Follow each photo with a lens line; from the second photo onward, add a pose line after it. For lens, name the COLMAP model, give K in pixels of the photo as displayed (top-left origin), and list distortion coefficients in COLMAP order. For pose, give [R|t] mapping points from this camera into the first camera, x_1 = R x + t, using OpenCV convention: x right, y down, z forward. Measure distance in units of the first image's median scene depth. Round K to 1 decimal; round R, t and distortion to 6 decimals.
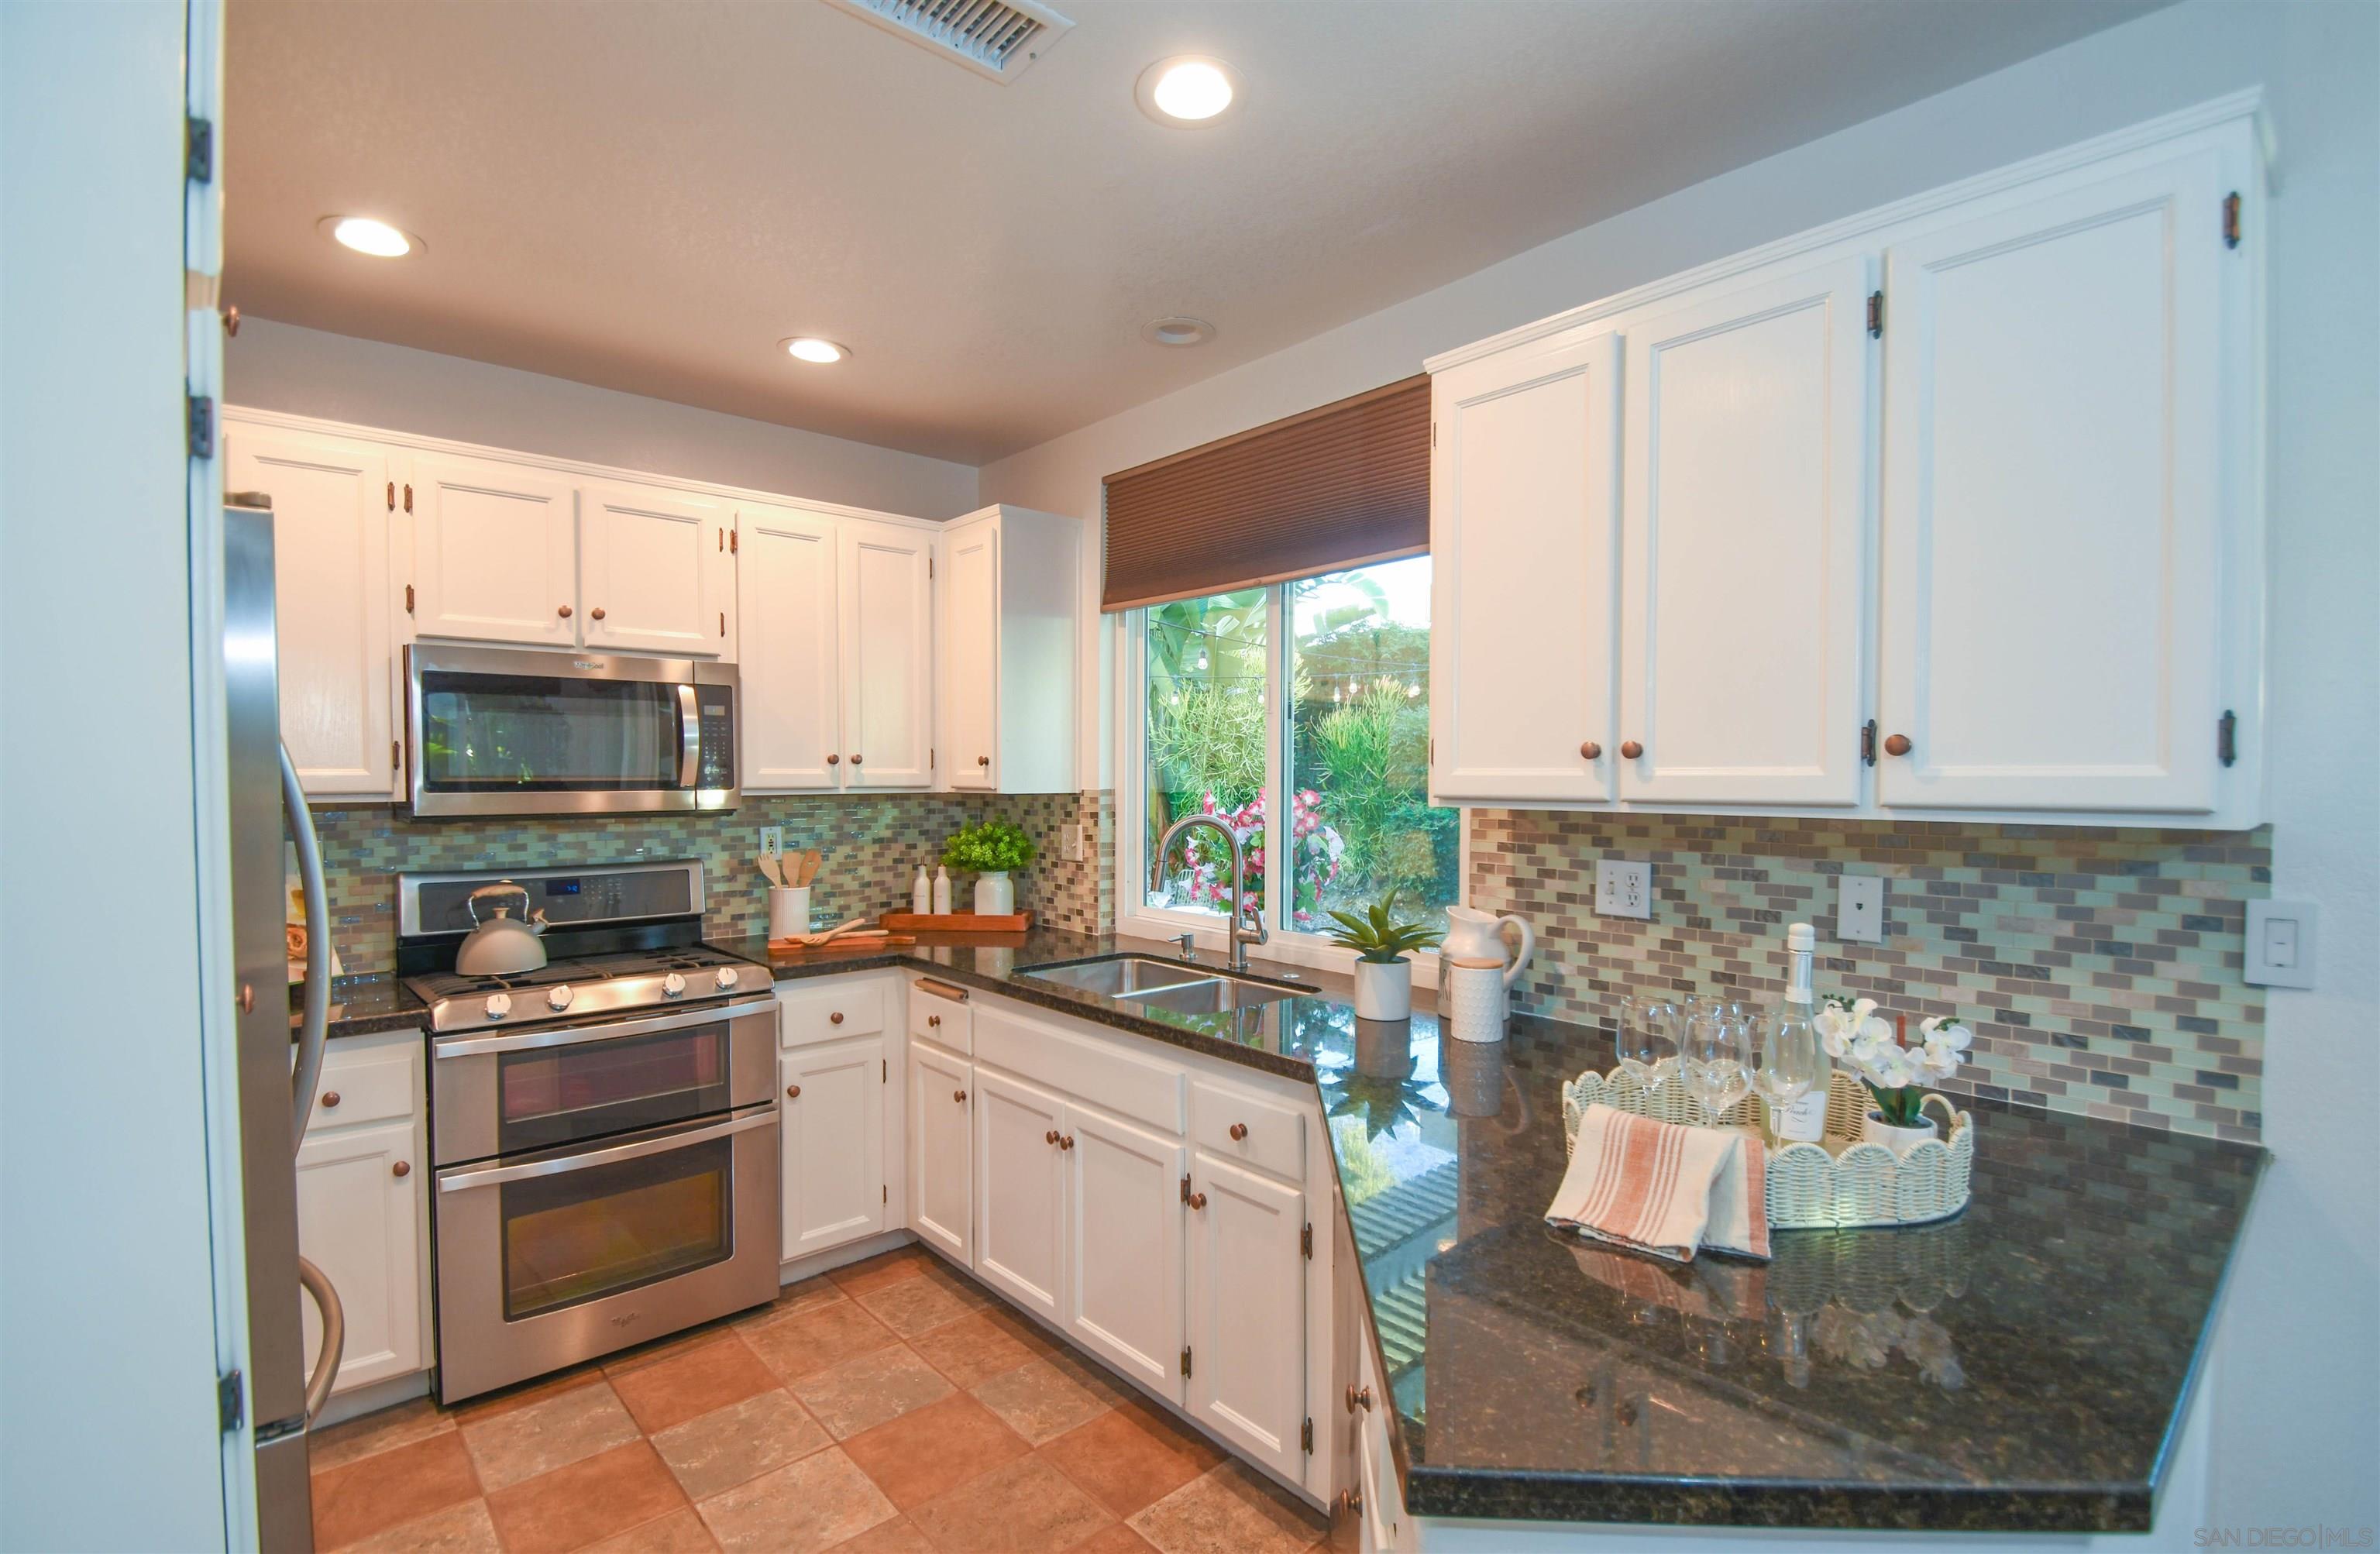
lens RADIAL K [[1105.2, 0, 1191.7], [0, 1105.2, 801.0], [0, 0, 1]] dist [-0.031457, -0.000591]
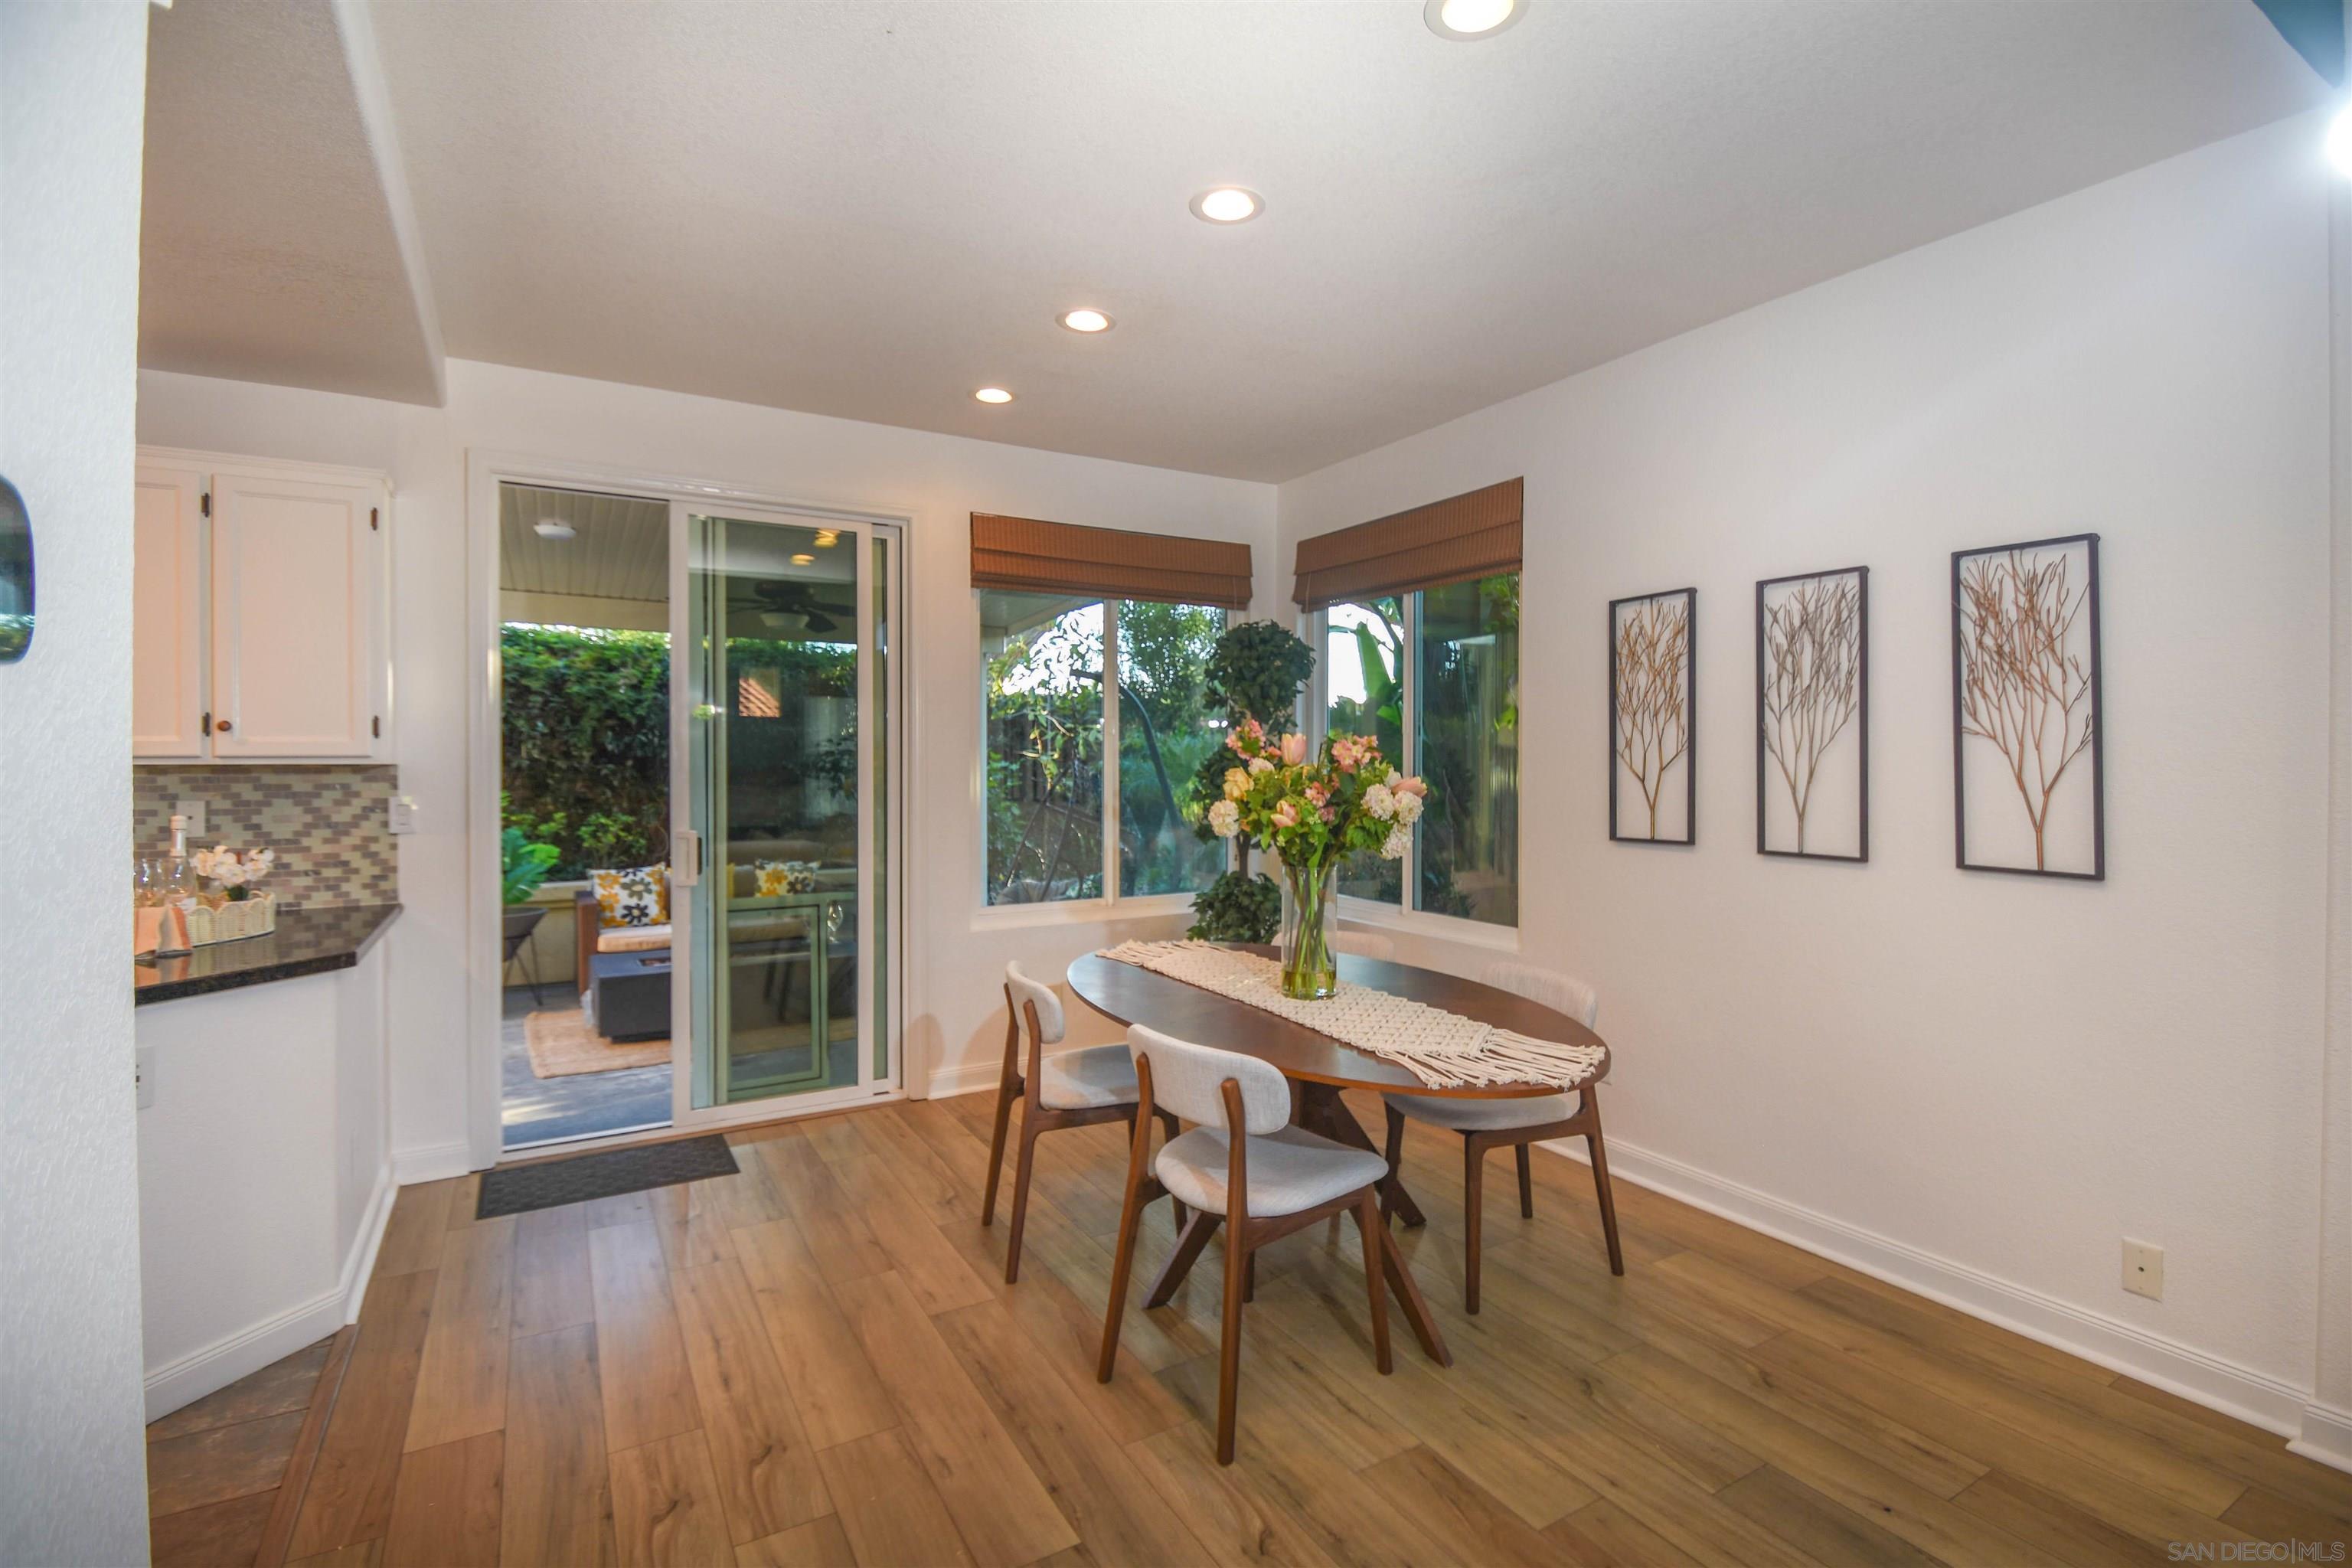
lens RADIAL K [[1087.0, 0, 1209.0], [0, 1087.0, 761.0], [0, 0, 1]] dist [0.000808, -0.025955]
pose [[0.170030, -0.002413, 0.985436, -0.586787], [0.026209, 0.999654, -0.002074, 0.038911], [-0.985090, 0.026180, 0.170035, -0.666940]]
